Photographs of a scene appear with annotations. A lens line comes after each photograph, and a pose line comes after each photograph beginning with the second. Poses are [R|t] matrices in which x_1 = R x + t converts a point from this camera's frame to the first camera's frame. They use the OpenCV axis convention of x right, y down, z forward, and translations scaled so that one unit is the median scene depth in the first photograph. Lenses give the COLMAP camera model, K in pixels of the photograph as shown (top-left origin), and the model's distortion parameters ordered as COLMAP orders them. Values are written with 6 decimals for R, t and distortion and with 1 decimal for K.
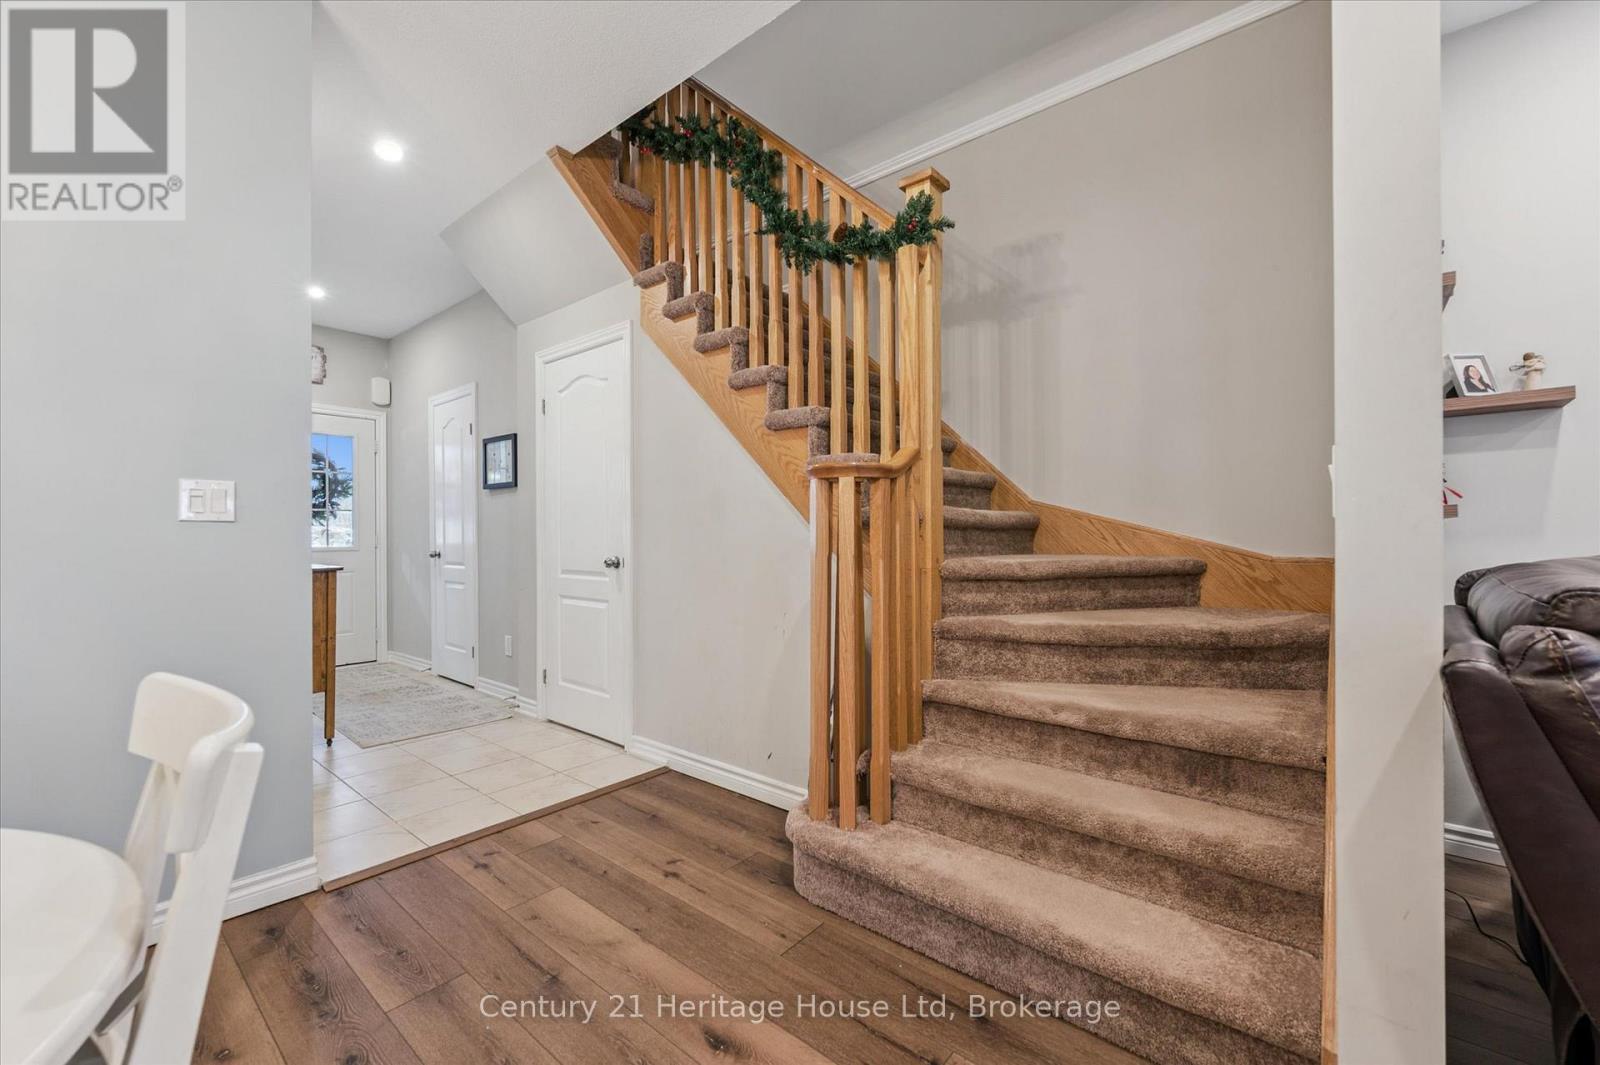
lens RADIAL K [[654.0, 0, 796.1], [0, 654.0, 532.4], [0, 0, 1]] dist [-0.004359, 0.001143]
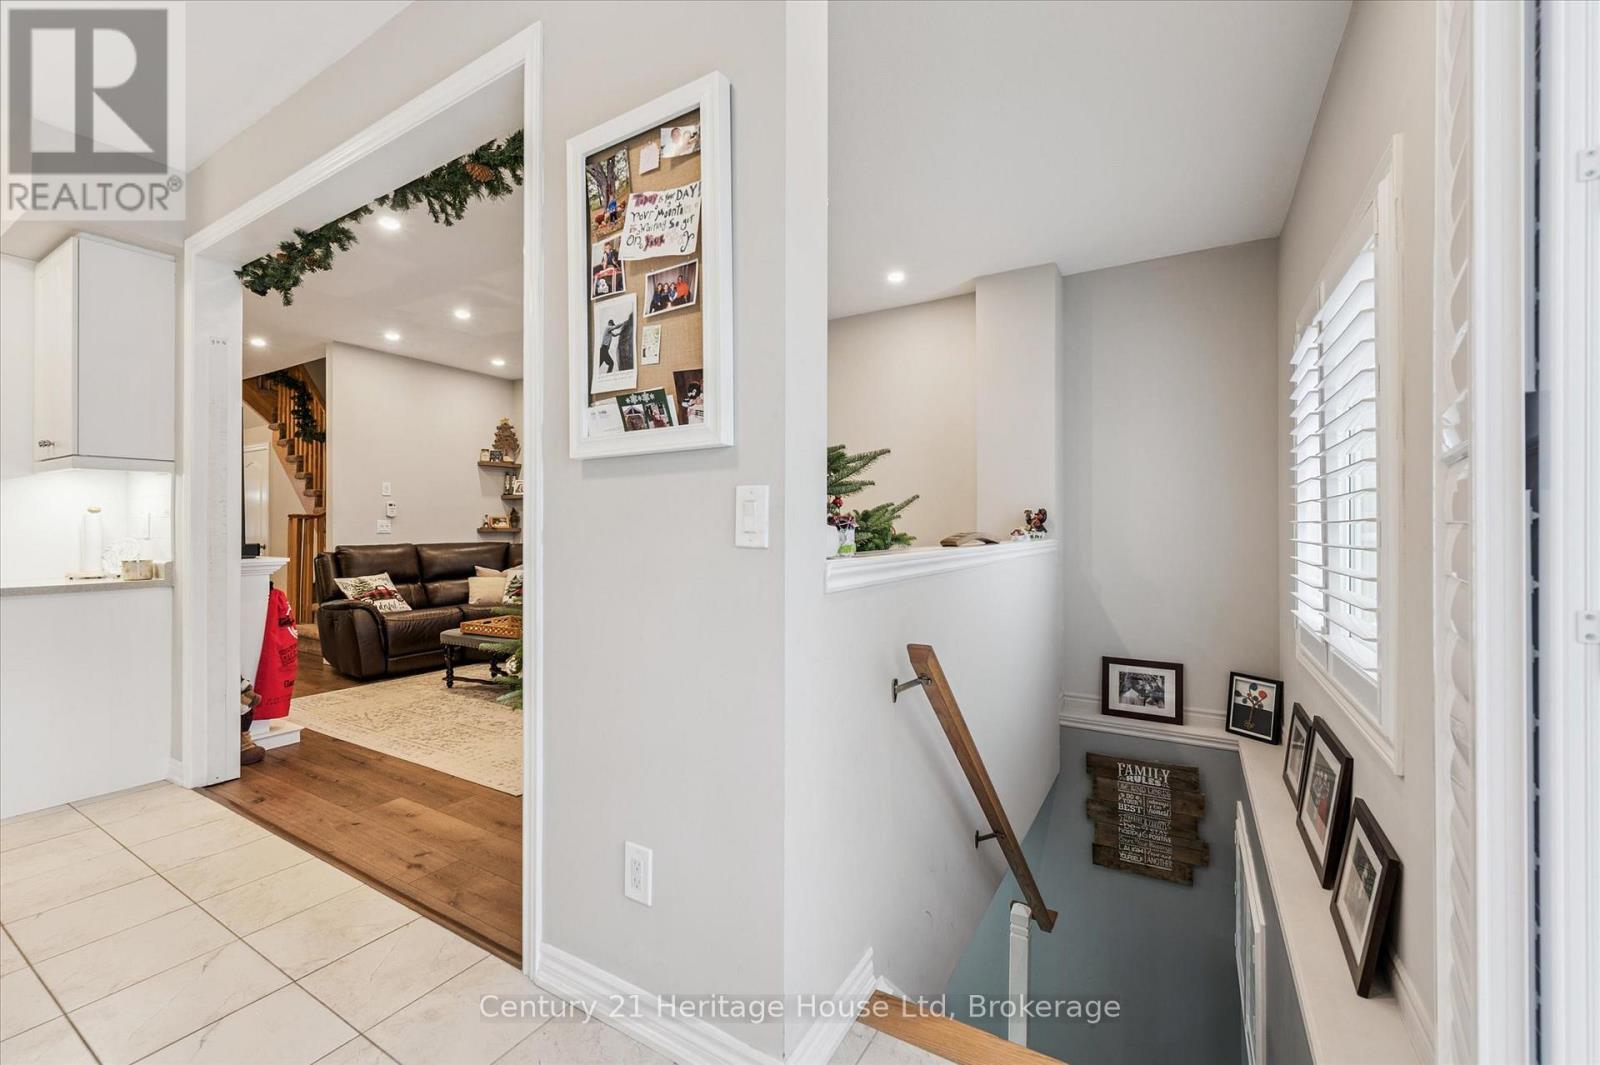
lens RADIAL K [[654.0, 0, 797.2], [0, 654.0, 526.1], [0, 0, 1]] dist [-0.004359, 0.001143]
pose [[0.986102, 0.008122, 0.165939, 1.581835], [-0.008033, 0.999967, -0.001205, -0.050433], [-0.165944, -0.000145, 0.986135, -2.069400]]
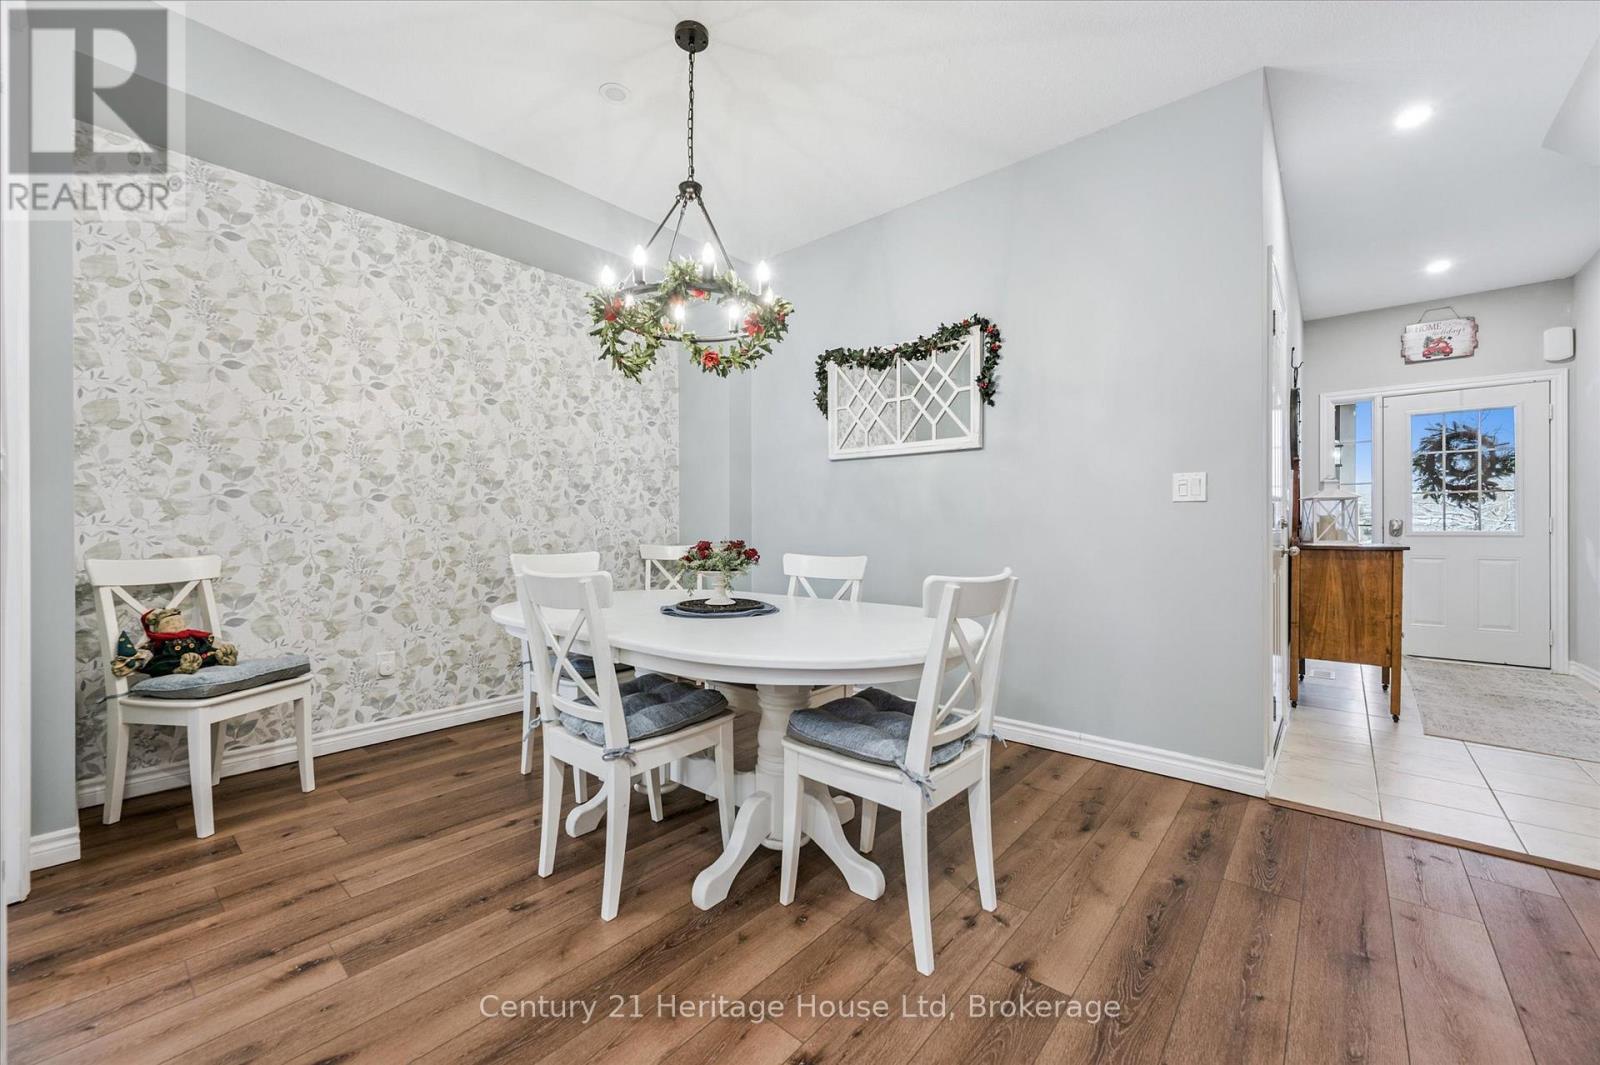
lens RADIAL K [[637.1, 0, 807.8], [0, 637.1, 523.2], [0, 0, 1]] dist [-0.005765, 0.001181]
pose [[-0.004202, -0.005375, -0.999977, 0.374246], [0.003256, 0.999980, -0.005389, 0.026340], [0.999986, -0.003279, -0.004184, 0.117341]]
